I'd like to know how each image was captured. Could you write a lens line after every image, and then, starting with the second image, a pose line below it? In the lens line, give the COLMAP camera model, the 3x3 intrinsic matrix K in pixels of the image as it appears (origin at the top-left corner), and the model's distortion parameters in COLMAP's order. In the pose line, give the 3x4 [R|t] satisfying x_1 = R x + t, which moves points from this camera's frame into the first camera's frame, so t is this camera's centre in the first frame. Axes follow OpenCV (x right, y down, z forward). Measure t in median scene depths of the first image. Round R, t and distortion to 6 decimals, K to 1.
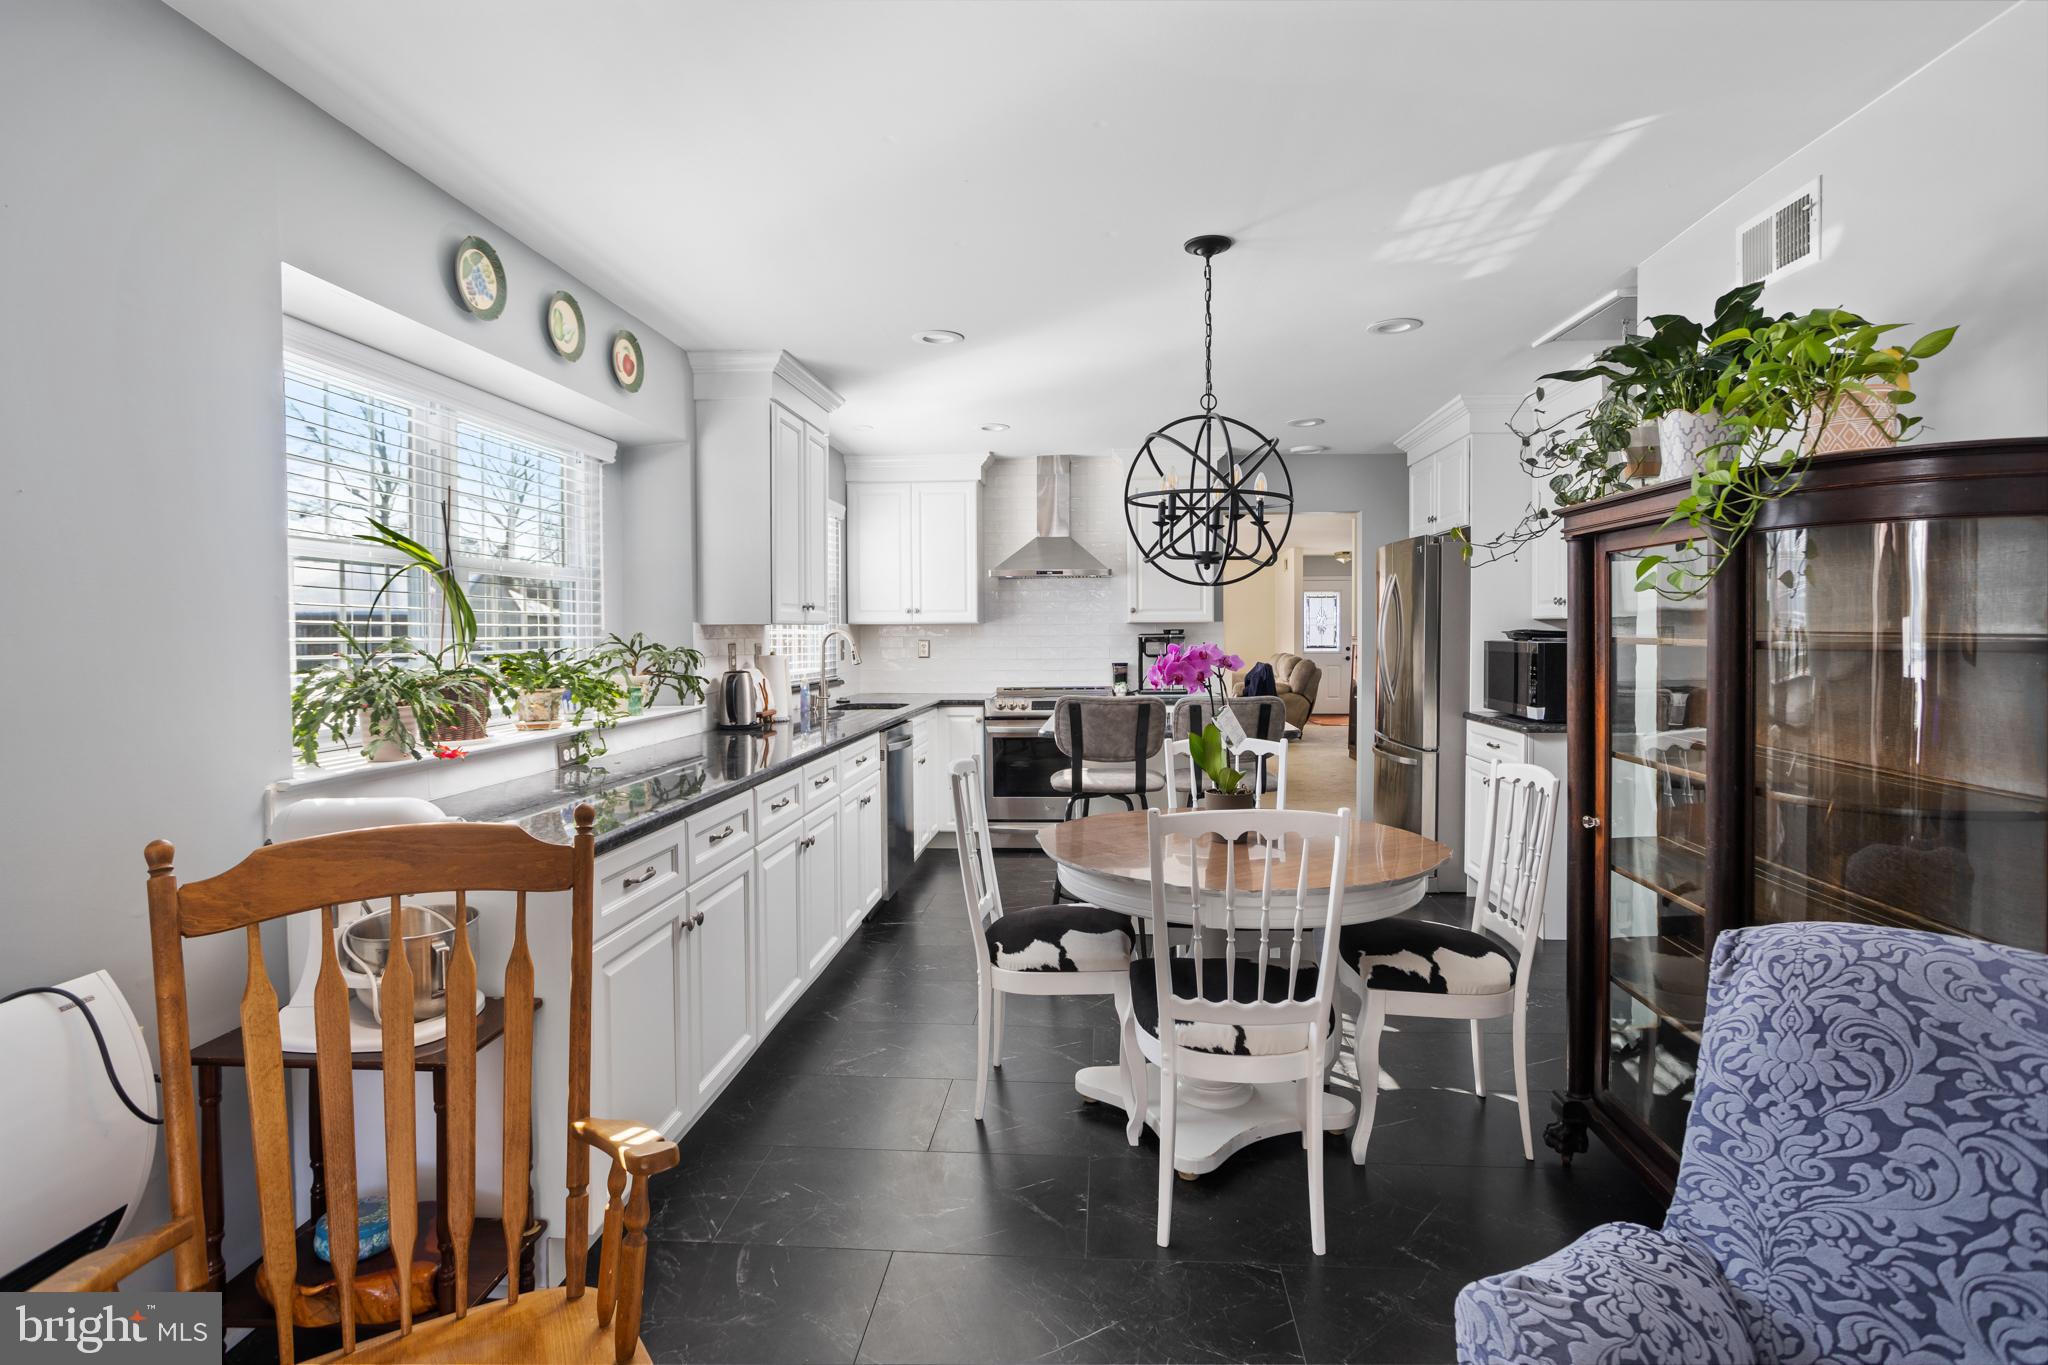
lens RADIAL K [[983.0, 0, 1018.3], [0, 983.0, 621.3], [0, 0, 1]] dist [-0.074117, 0.041550]
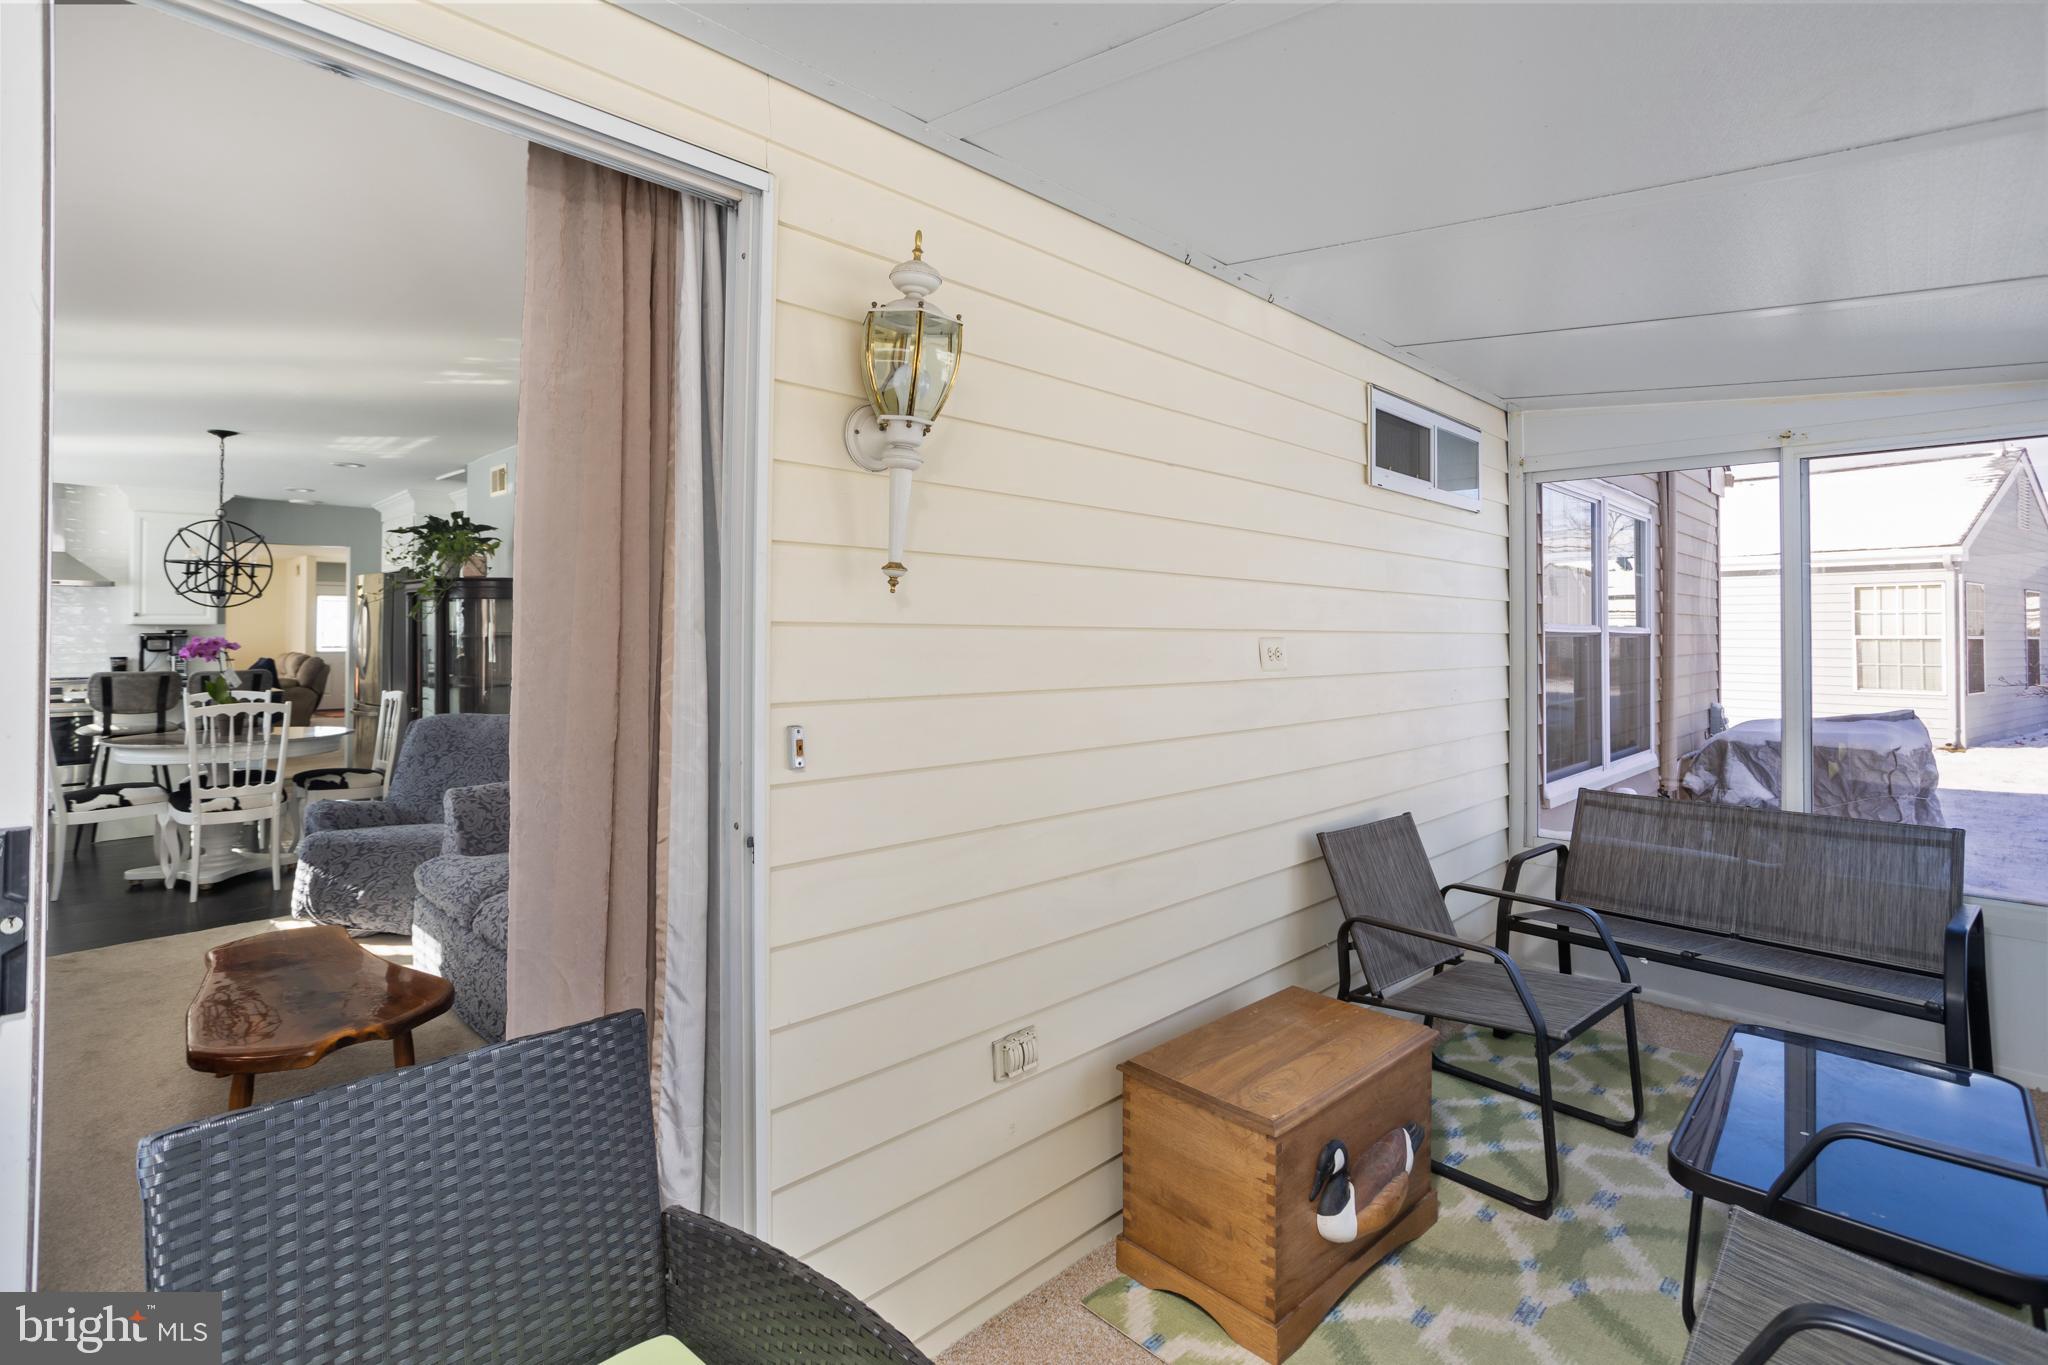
lens RADIAL K [[983.0, 0, 1018.3], [0, 983.0, 621.3], [0, 0, 1]] dist [-0.074117, 0.041550]
pose [[0.618868, 0.012480, 0.785396, -0.313556], [-0.010990, 0.999913, -0.007228, -0.013234], [-0.785418, -0.004158, 0.618951, -1.442967]]
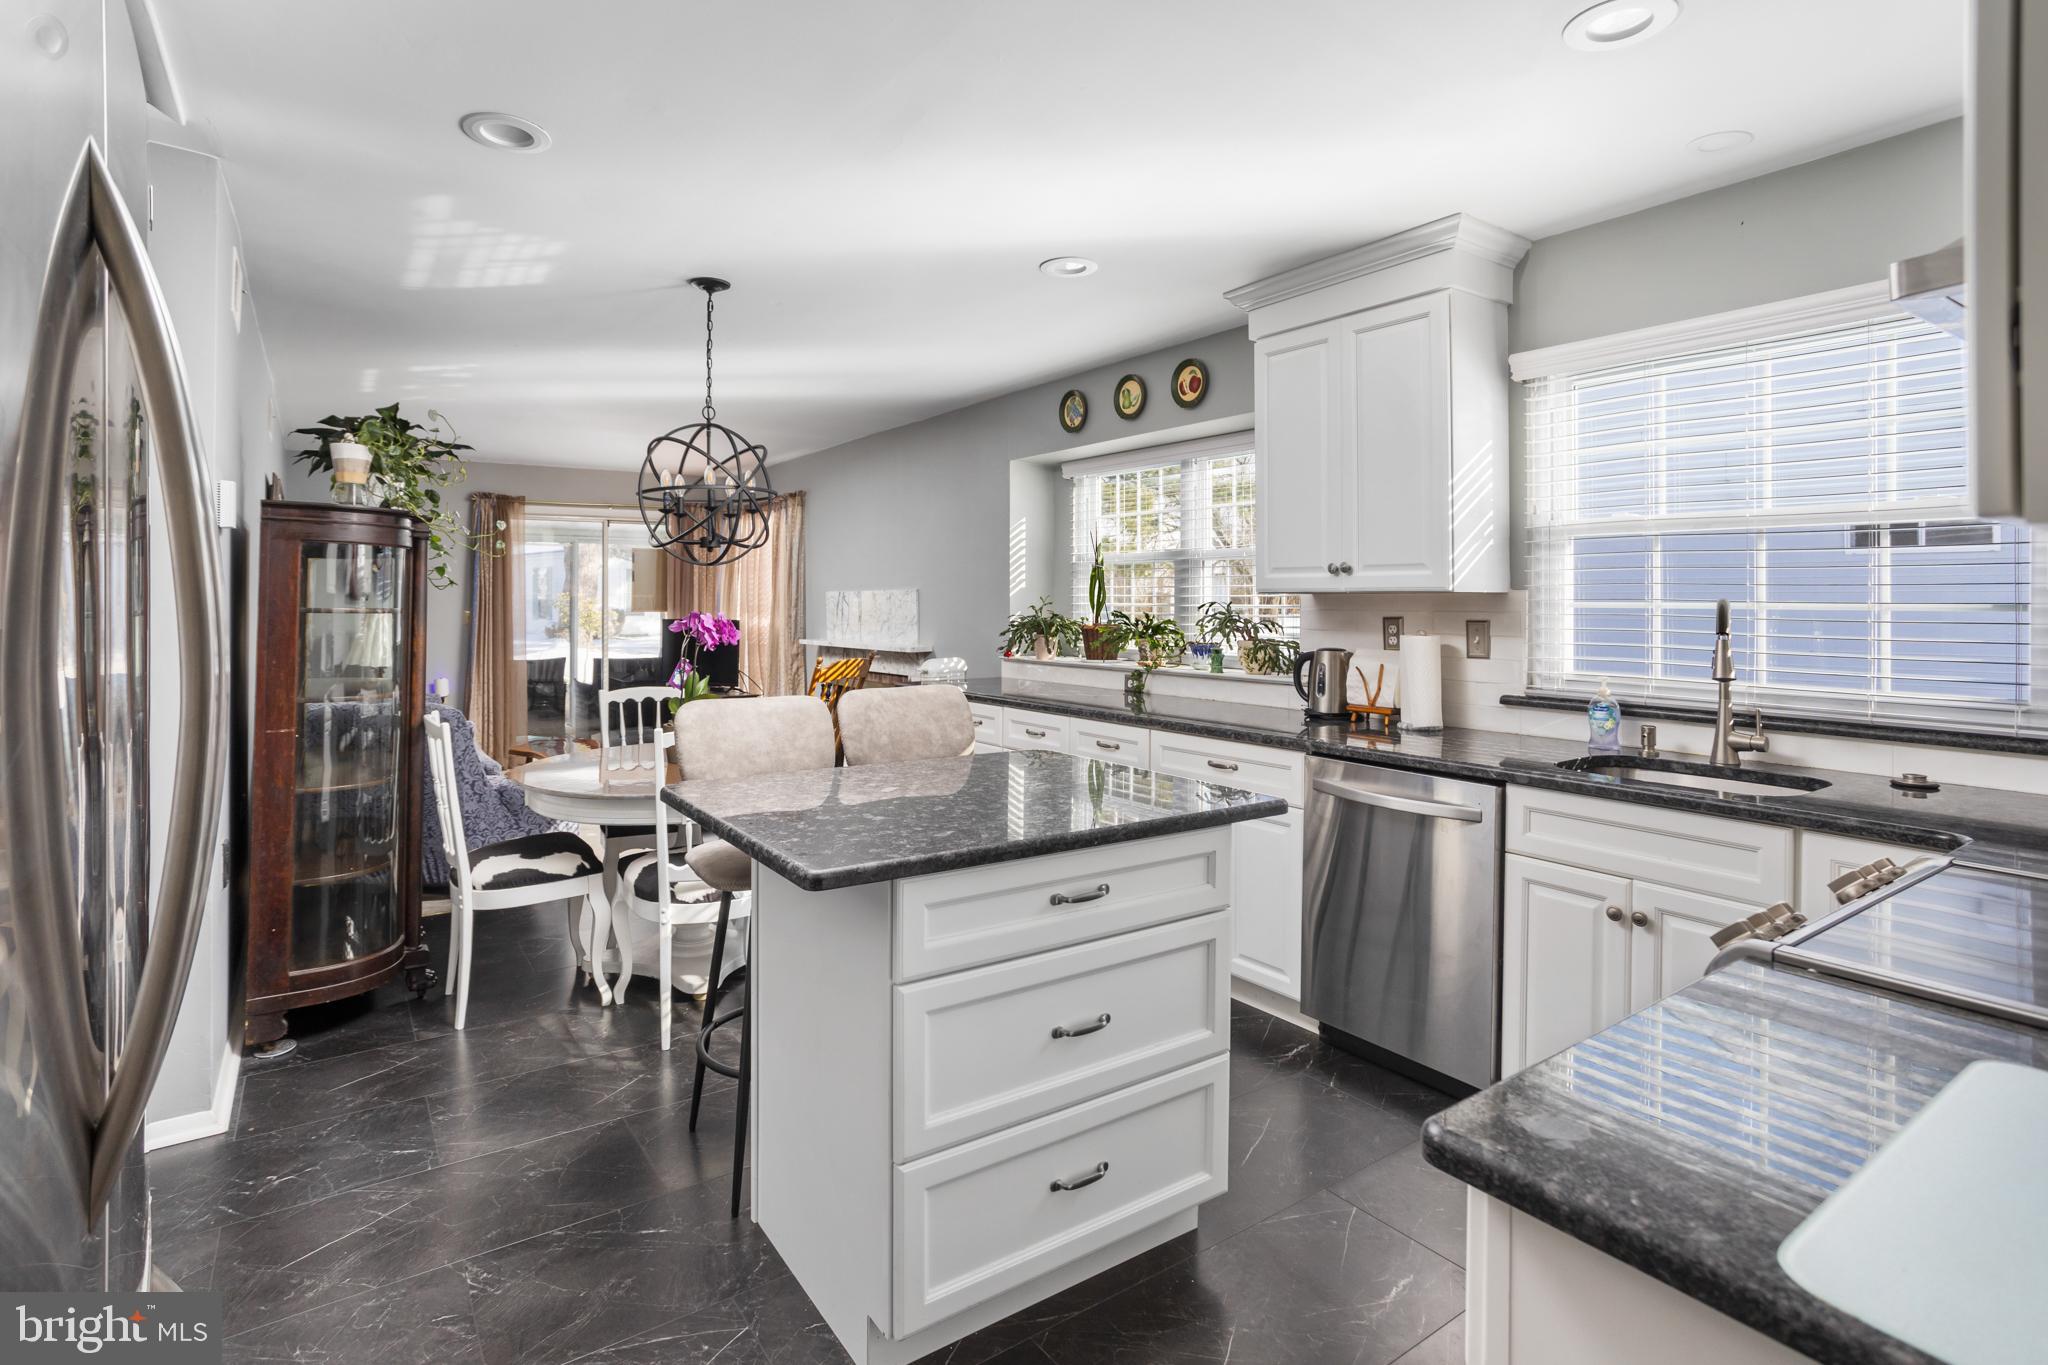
lens RADIAL K [[983.0, 0, 1018.3], [0, 983.0, 621.3], [0, 0, 1]] dist [-0.074117, 0.041550]
pose [[-0.752618, 0.008290, -0.658405, 0.723845], [-0.003343, 0.999860, 0.016411, 0.019578], [0.658448, 0.014552, -0.752485, 2.220558]]
